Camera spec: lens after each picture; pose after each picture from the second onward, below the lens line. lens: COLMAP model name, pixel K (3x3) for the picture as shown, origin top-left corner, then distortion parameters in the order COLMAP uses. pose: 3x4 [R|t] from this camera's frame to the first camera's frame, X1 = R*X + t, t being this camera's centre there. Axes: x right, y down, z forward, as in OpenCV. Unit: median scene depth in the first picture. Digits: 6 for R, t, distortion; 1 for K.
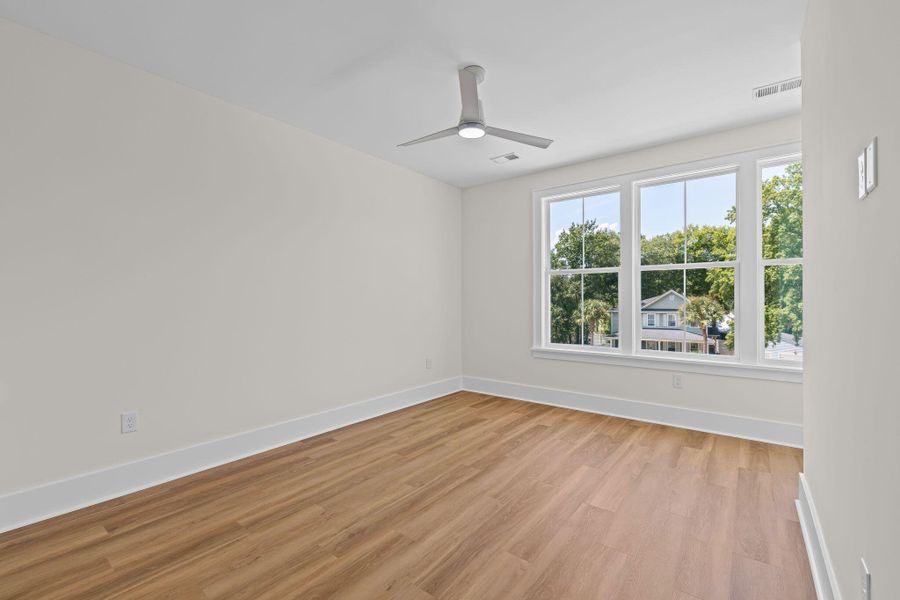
lens RADIAL K [[392.9, 0, 450.0], [0, 392.9, 300.0], [0, 0, 1]] dist [-0.001231, -0.000156]
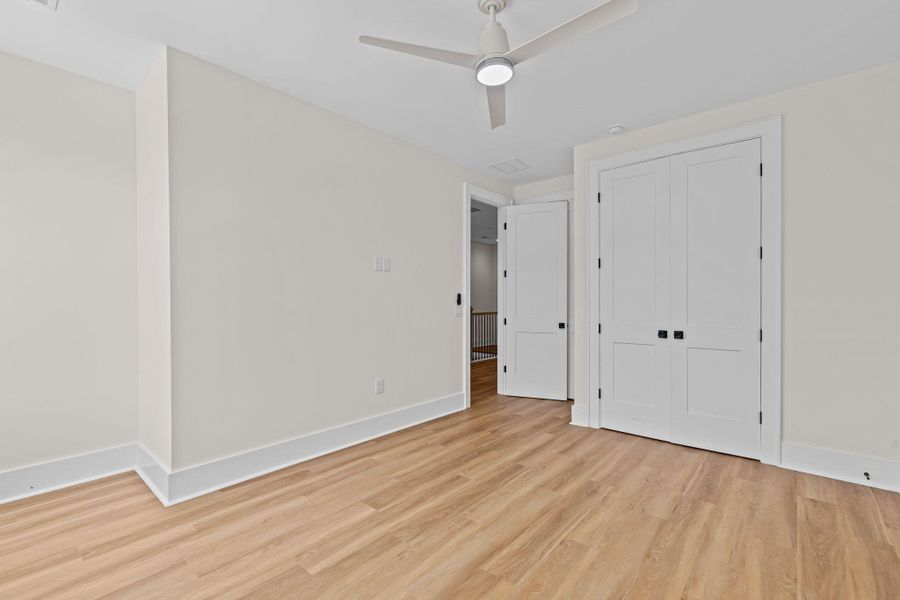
lens RADIAL K [[392.9, 0, 450.0], [0, 392.9, 300.0], [0, 0, 1]] dist [-0.001231, -0.000156]
pose [[-0.998278, 0.004773, 0.058473, 0.083816], [0.004795, 0.999988, 0.000244, -0.002216], [-0.058471, 0.000523, -0.998289, 1.488808]]
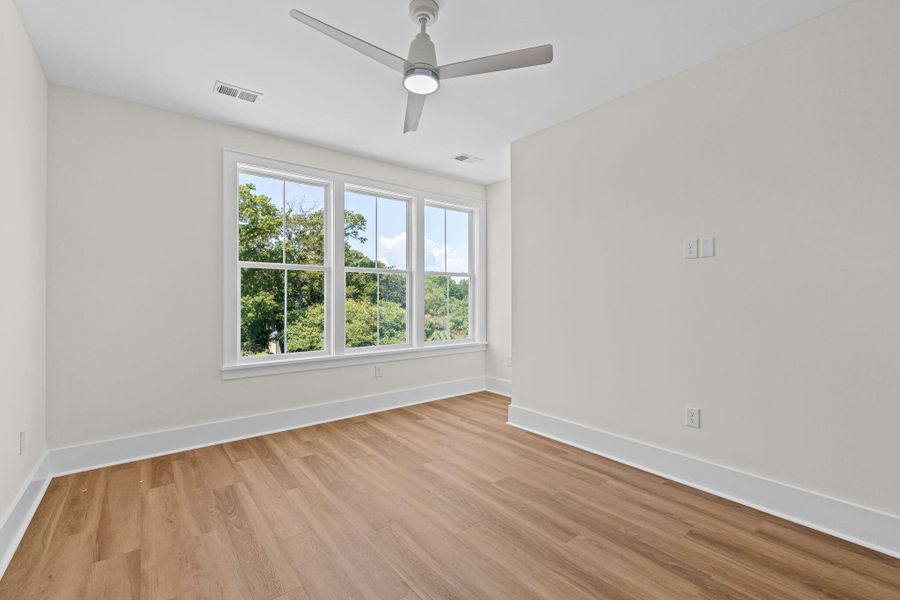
lens RADIAL K [[392.9, 0, 450.0], [0, 392.9, 300.0], [0, 0, 1]] dist [-0.001231, -0.000156]
pose [[0.233593, -0.002863, 0.972330, -0.573347], [-0.000593, 0.999995, 0.003087, -0.000924], [-0.972334, -0.001297, 0.233591, 0.651856]]
